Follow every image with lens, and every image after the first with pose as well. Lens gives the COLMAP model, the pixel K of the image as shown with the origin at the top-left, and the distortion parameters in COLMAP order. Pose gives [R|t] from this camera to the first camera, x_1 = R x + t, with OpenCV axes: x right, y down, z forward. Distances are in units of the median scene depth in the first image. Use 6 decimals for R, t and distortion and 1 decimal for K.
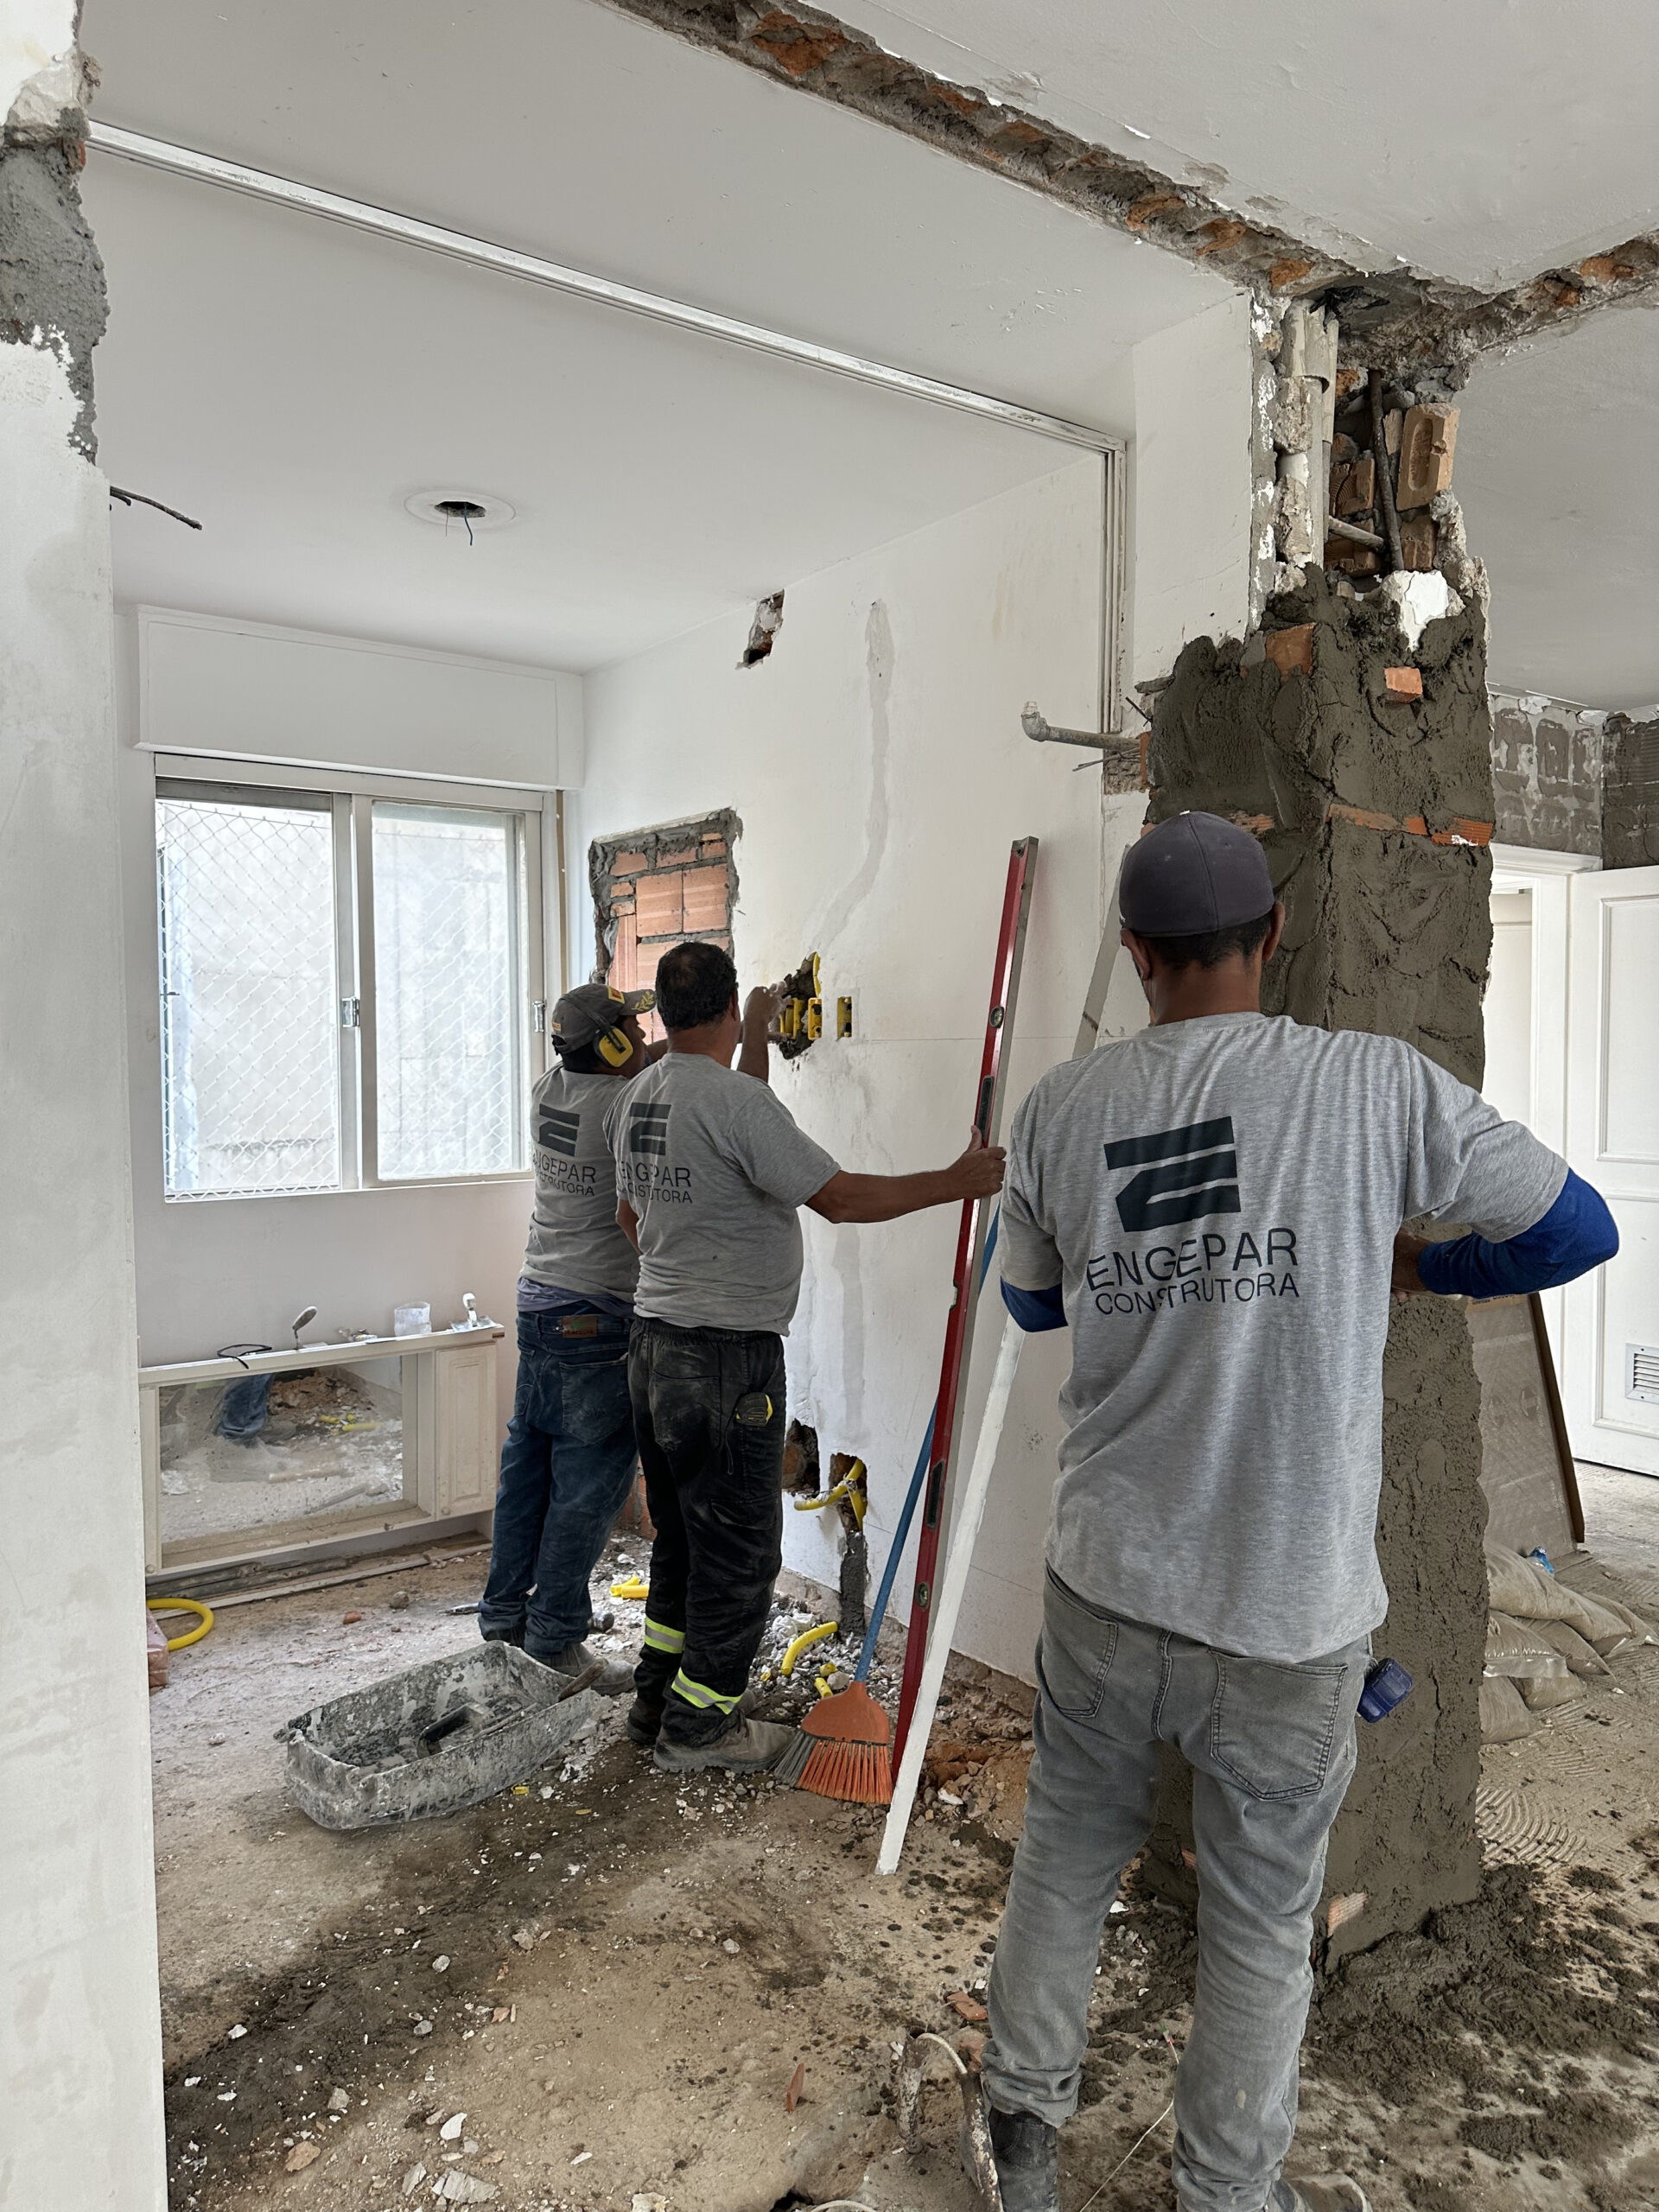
lens RADIAL K [[1536.7, 0, 826.1], [0, 1536.7, 1102.6], [0, 0, 1]] dist [0.115419, -0.133879]
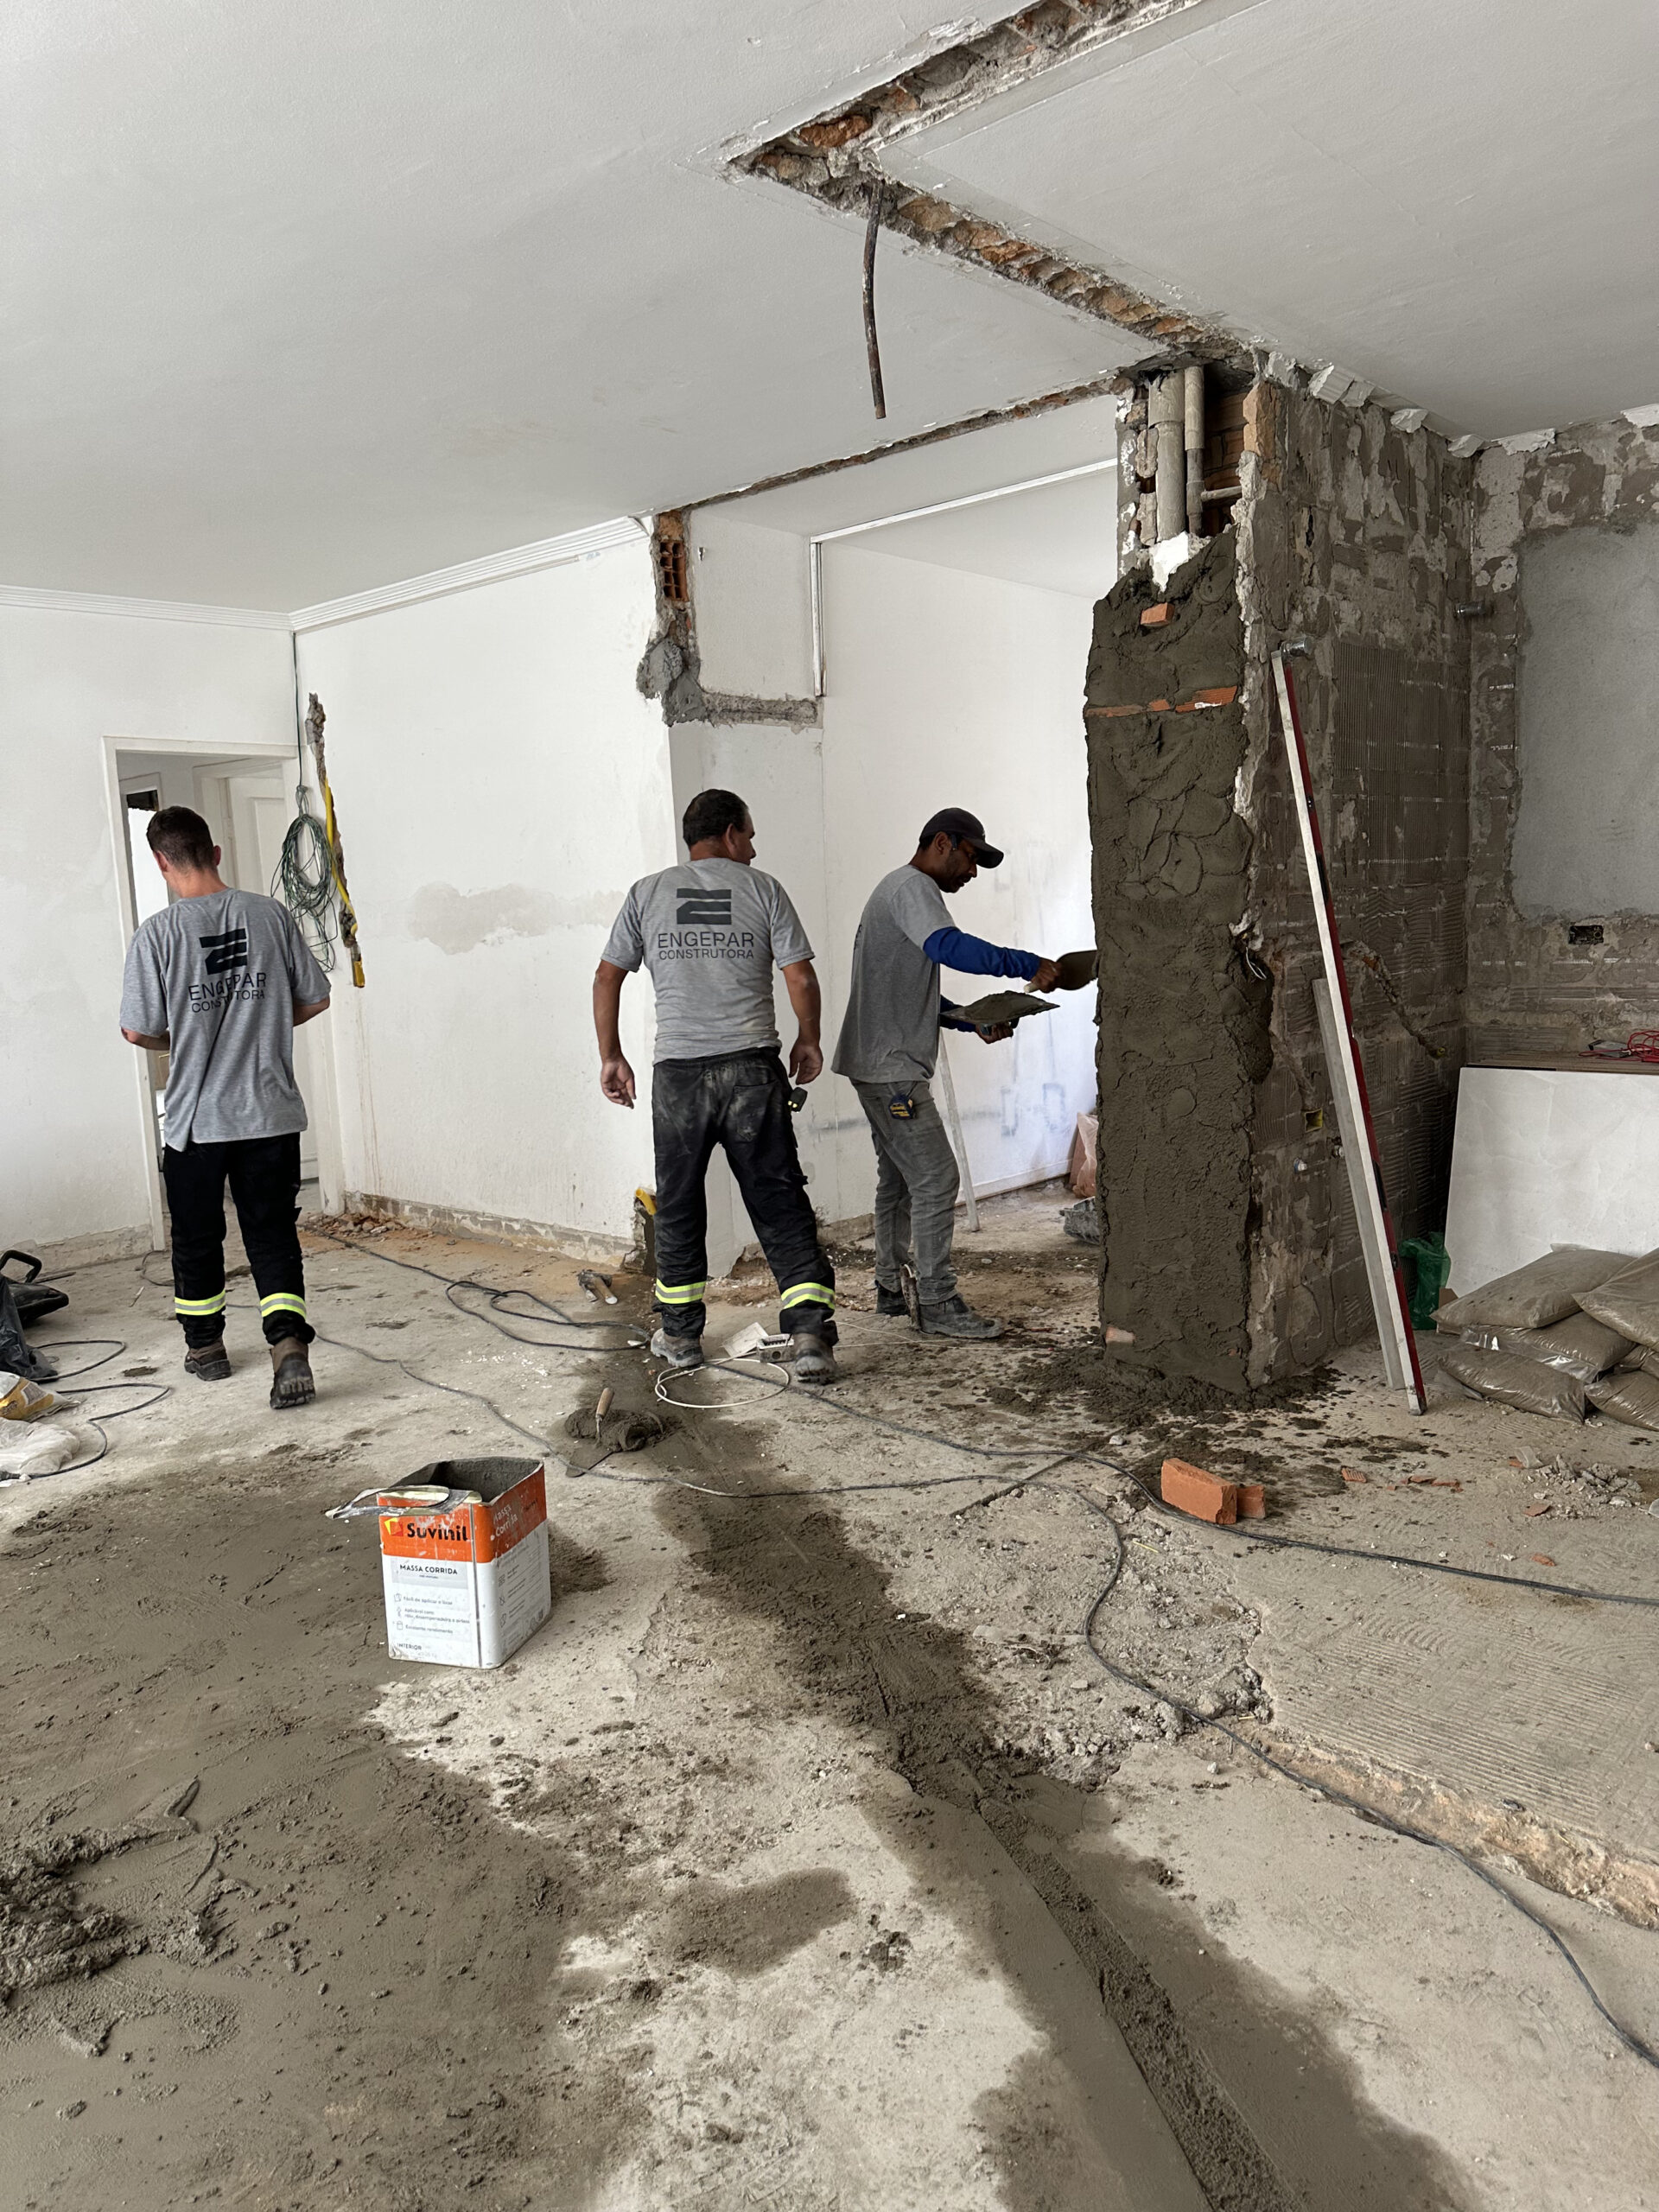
lens RADIAL K [[1536.7, 0, 826.1], [0, 1536.7, 1102.6], [0, 0, 1]] dist [0.115419, -0.133879]
pose [[0.182449, 0.128248, -0.974815, 1.927974], [0.011902, 0.991096, 0.132617, 0.012194], [0.983143, -0.035798, 0.179298, 0.358071]]
